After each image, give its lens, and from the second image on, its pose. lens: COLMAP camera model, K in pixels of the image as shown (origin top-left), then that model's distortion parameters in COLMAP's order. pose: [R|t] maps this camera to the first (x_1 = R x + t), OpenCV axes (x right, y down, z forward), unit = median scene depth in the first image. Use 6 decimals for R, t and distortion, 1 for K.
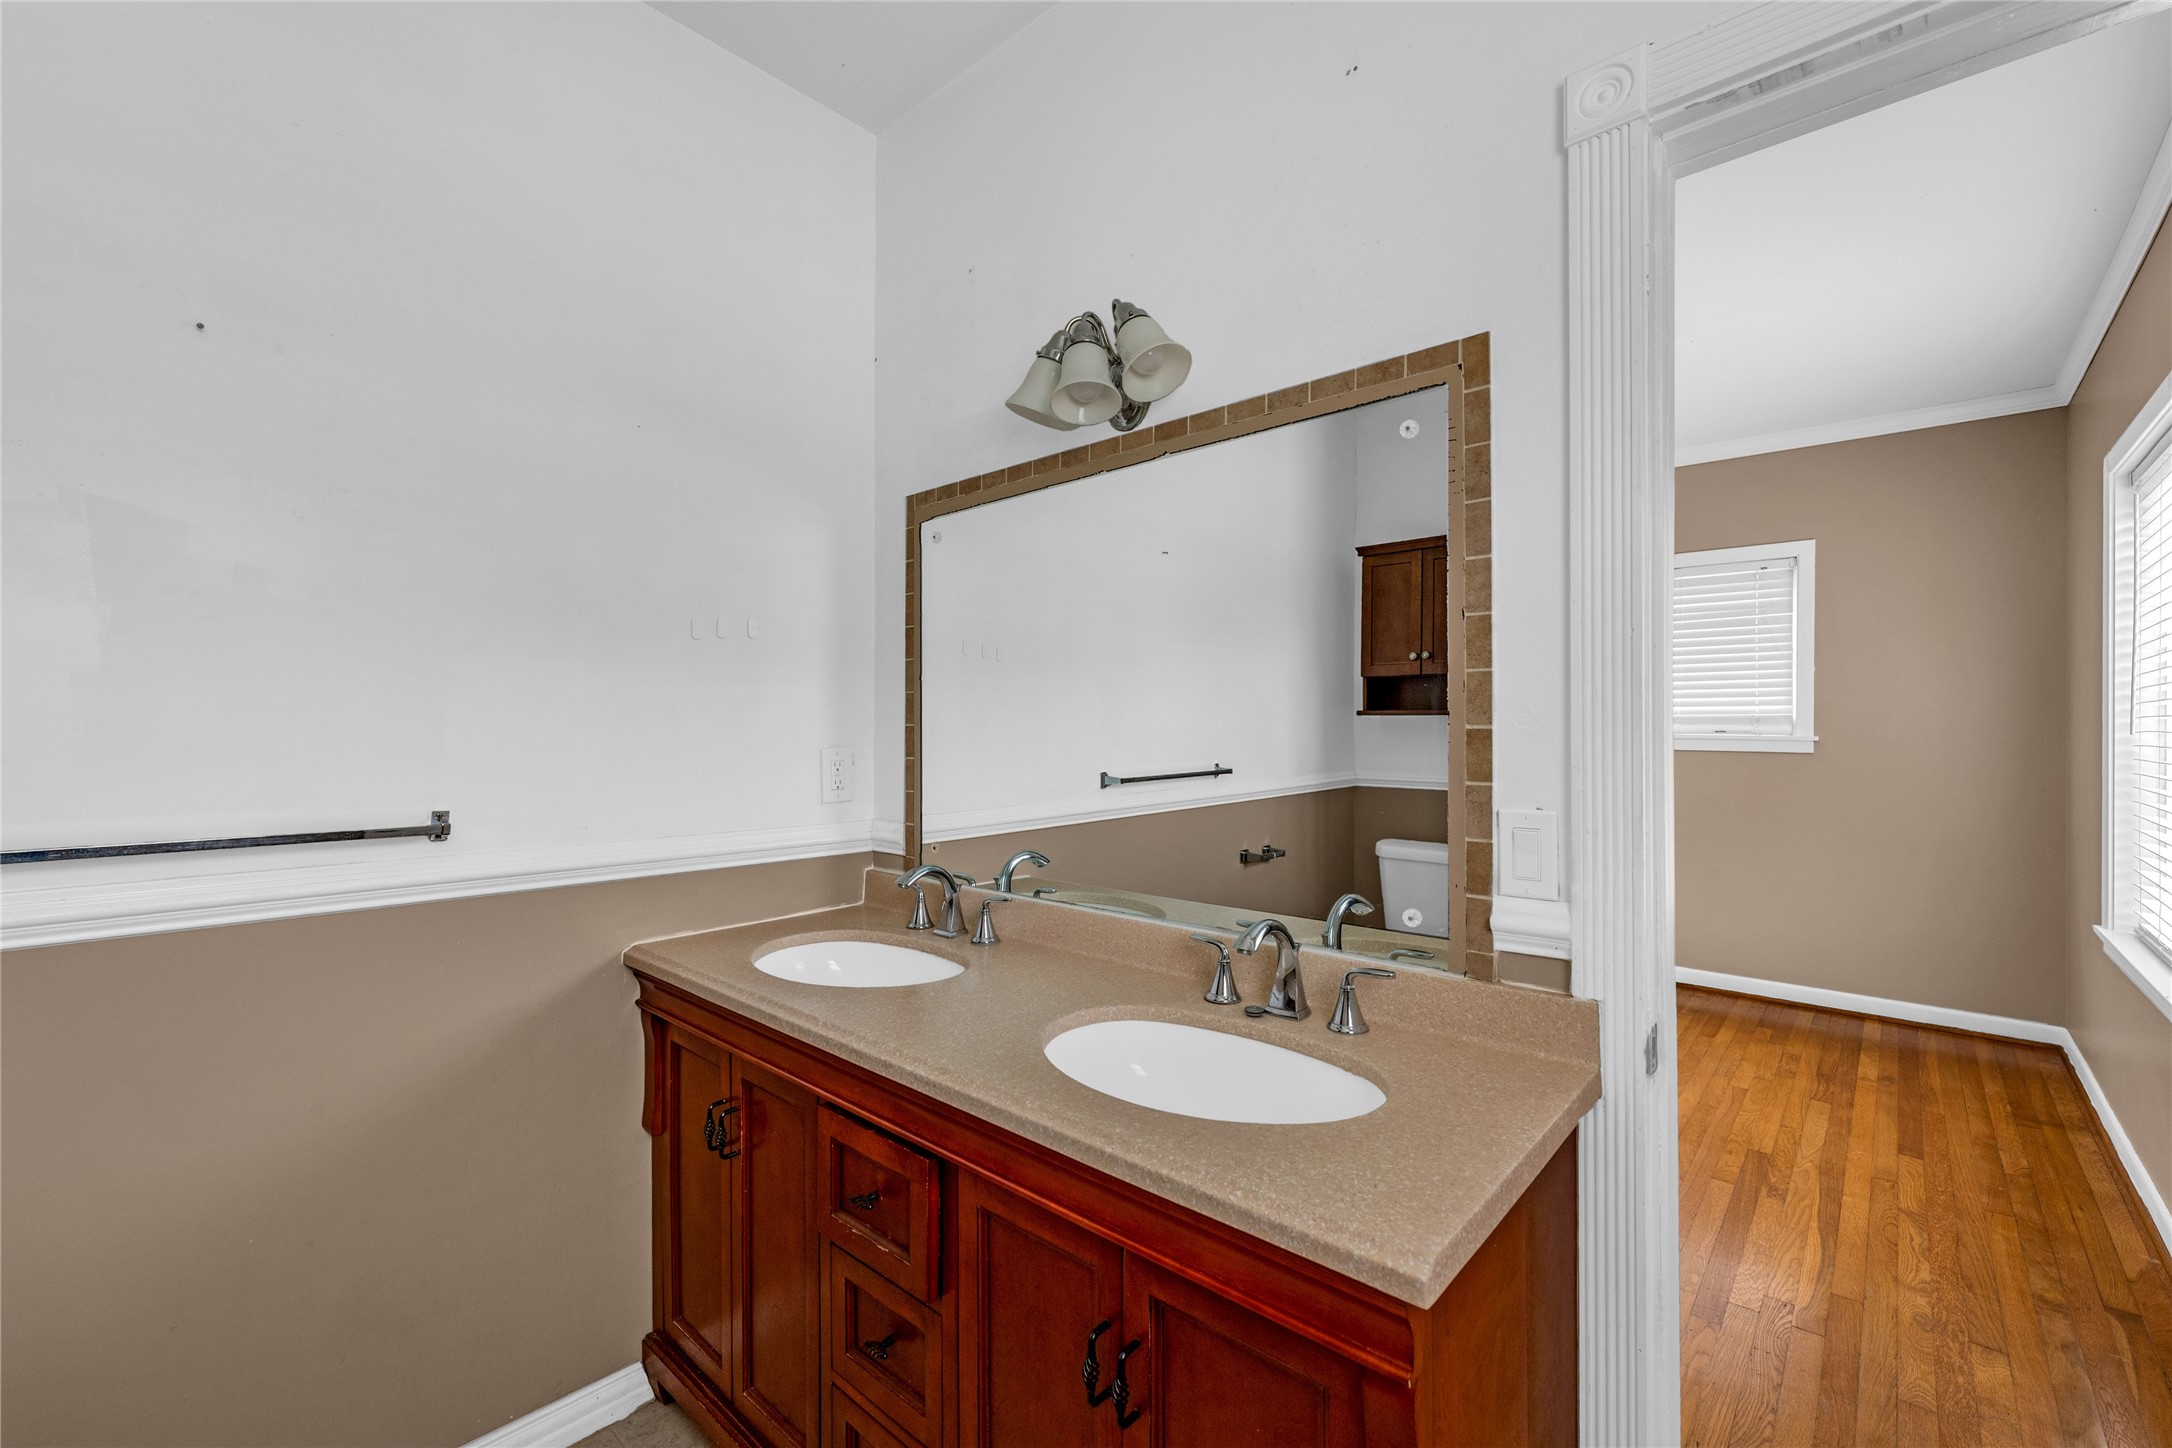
lens RADIAL K [[903.0, 0, 1090.4], [0, 903.0, 722.6], [0, 0, 1]] dist [-0.004796, -0.000169]
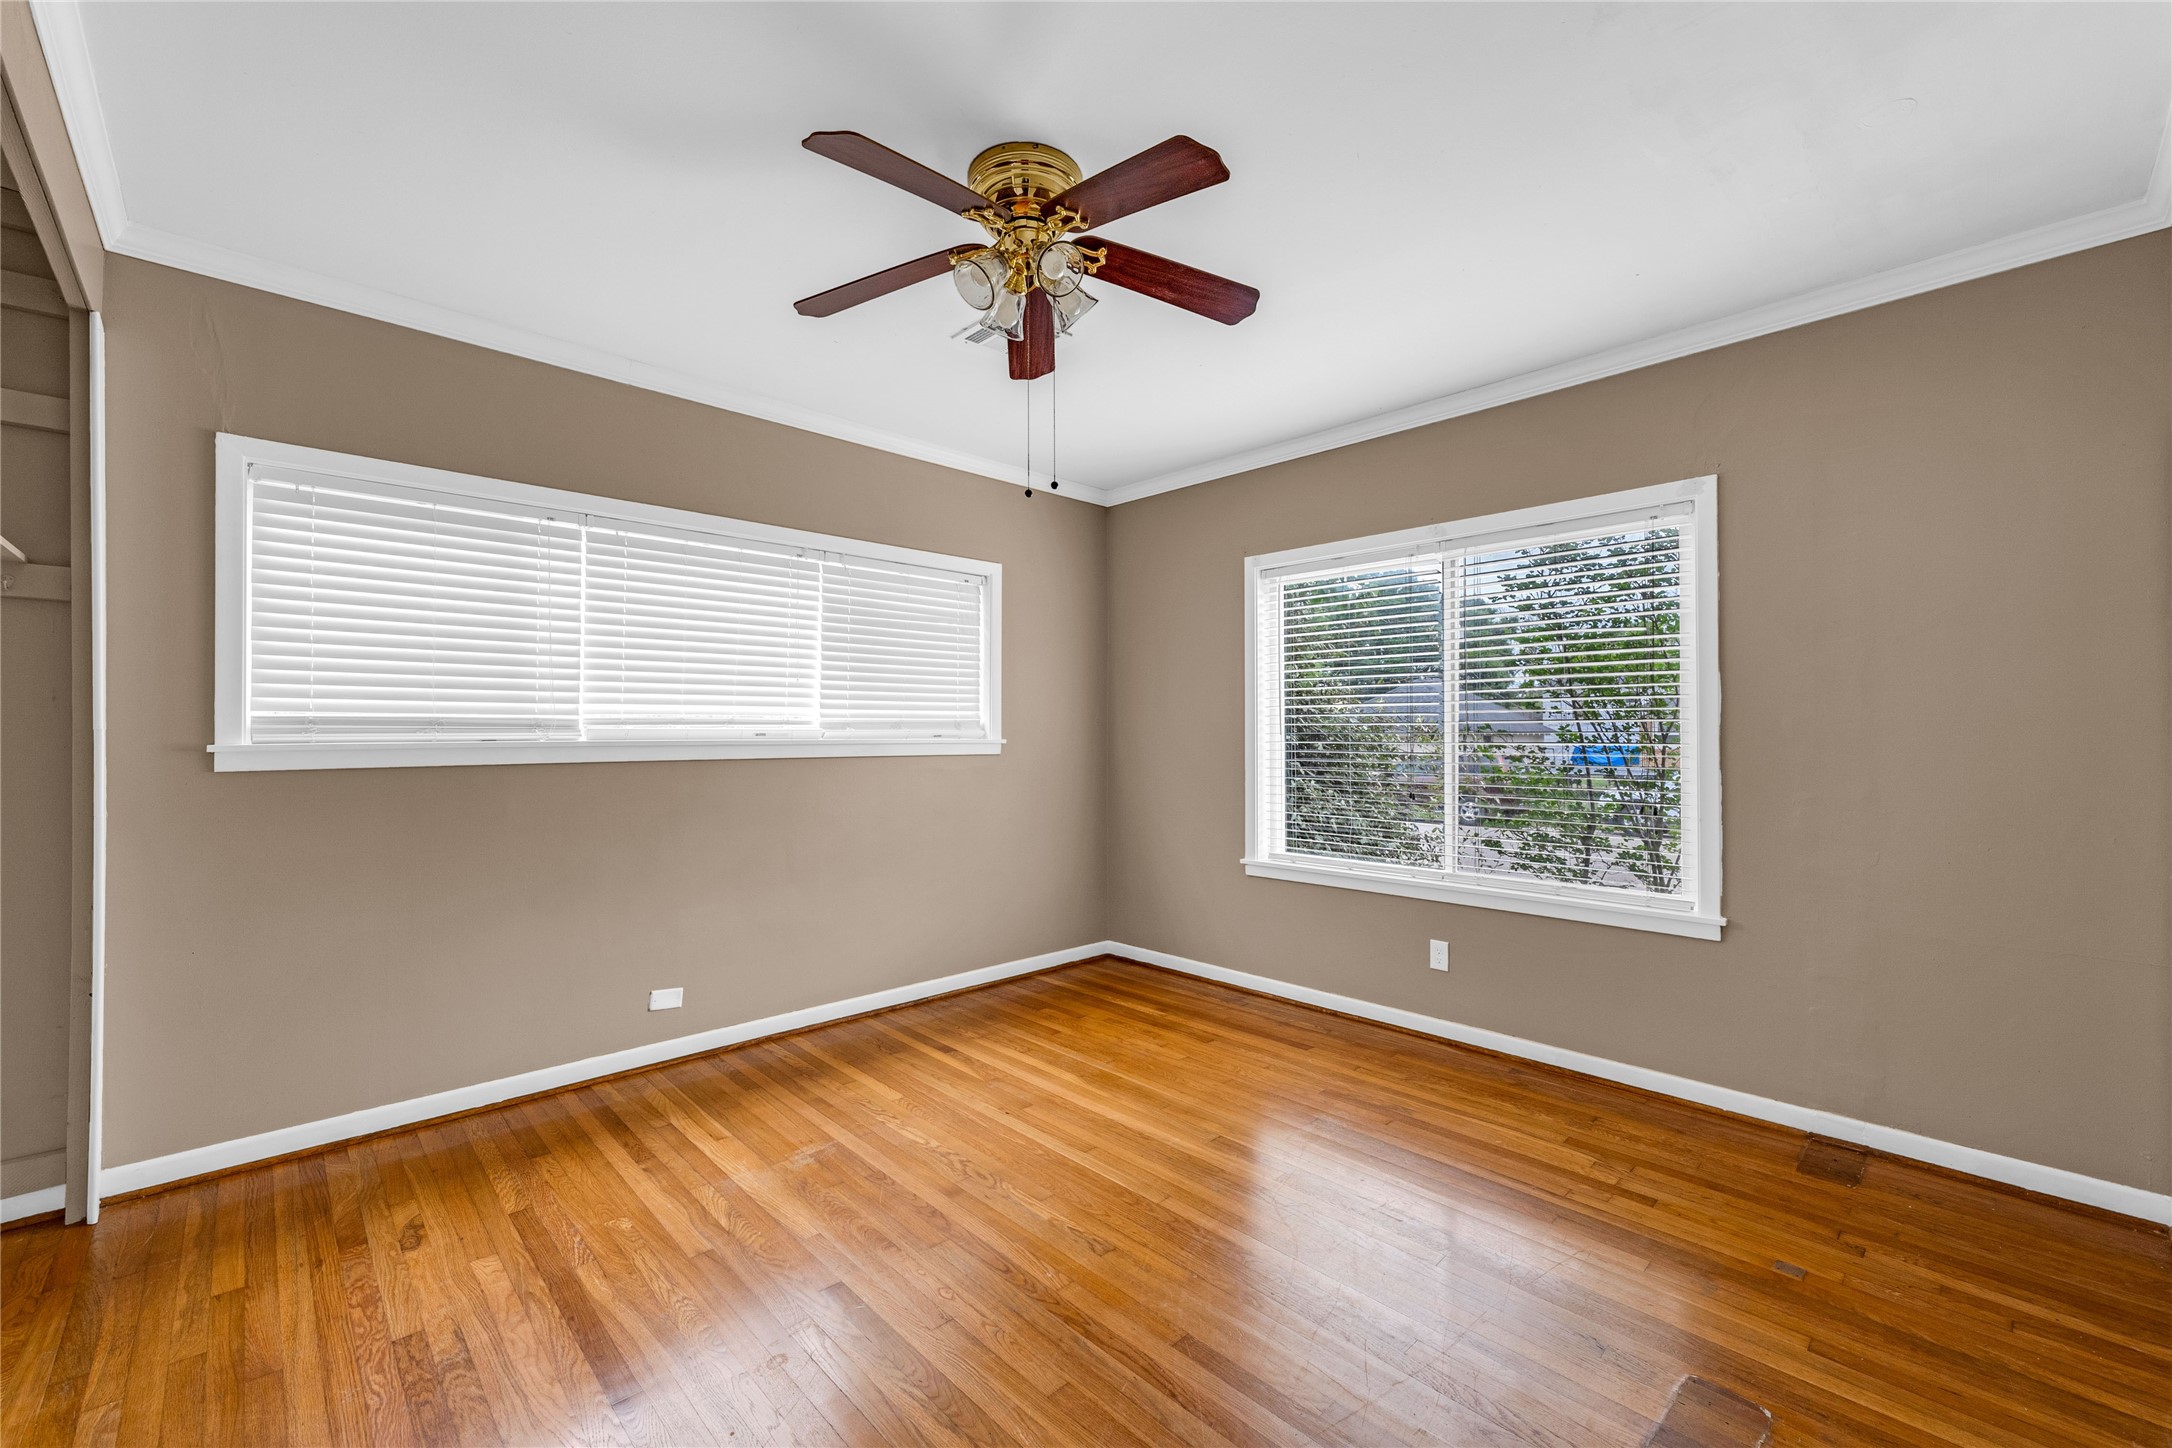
lens RADIAL K [[903.0, 0, 1094.1], [0, 903.0, 725.8], [0, 0, 1]] dist [-0.004796, -0.000169]
pose [[0.078523, -0.001297, 0.996911, -0.387109], [-0.004745, 0.999987, 0.001675, -0.005348], [-0.996901, -0.004862, 0.078516, 1.001493]]
